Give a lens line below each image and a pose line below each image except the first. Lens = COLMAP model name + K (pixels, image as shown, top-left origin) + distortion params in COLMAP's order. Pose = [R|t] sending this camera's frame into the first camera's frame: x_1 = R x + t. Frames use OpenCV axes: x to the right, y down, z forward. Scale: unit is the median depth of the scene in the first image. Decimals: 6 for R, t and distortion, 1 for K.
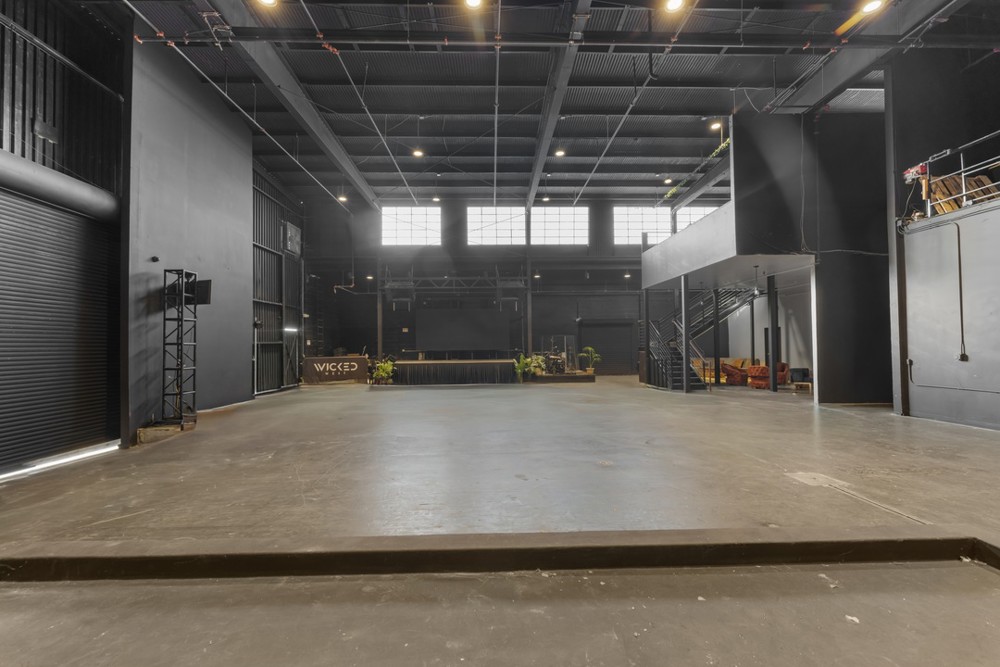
lens RADIAL K [[402.3, 0, 503.3], [0, 402.3, 337.5], [0, 0, 1]] dist [0.006440, 0.000138]
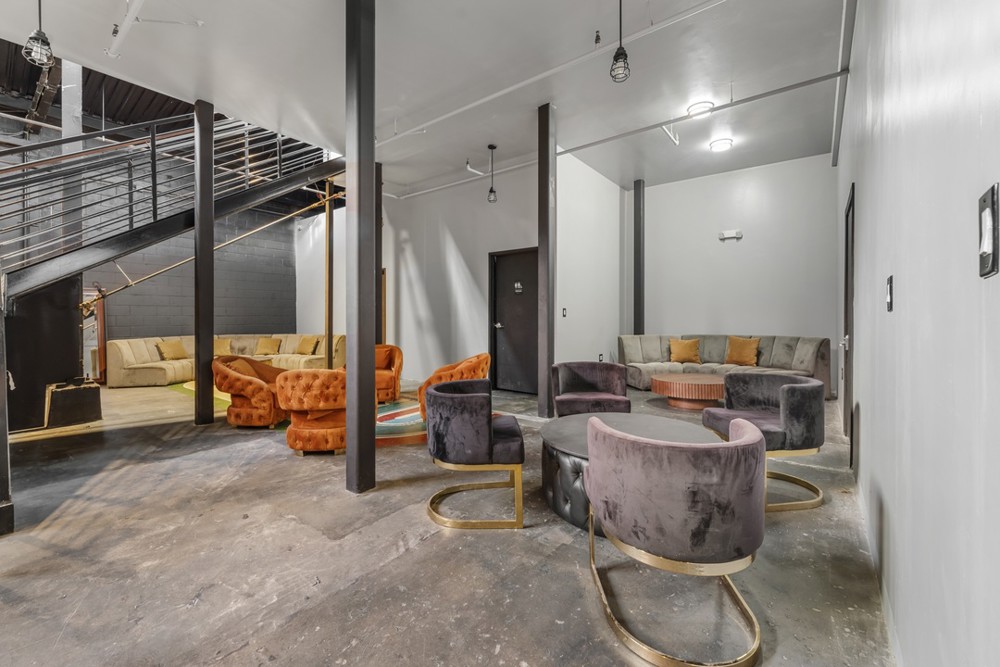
lens RADIAL K [[402.3, 0, 499.5], [0, 402.3, 328.1], [0, 0, 1]] dist [0.006440, 0.000138]
pose [[0.637726, 0.001104, 0.770262, 0.420233], [-0.024292, 0.999530, 0.018680, 0.033197], [-0.769880, -0.030624, 0.637454, 0.611501]]
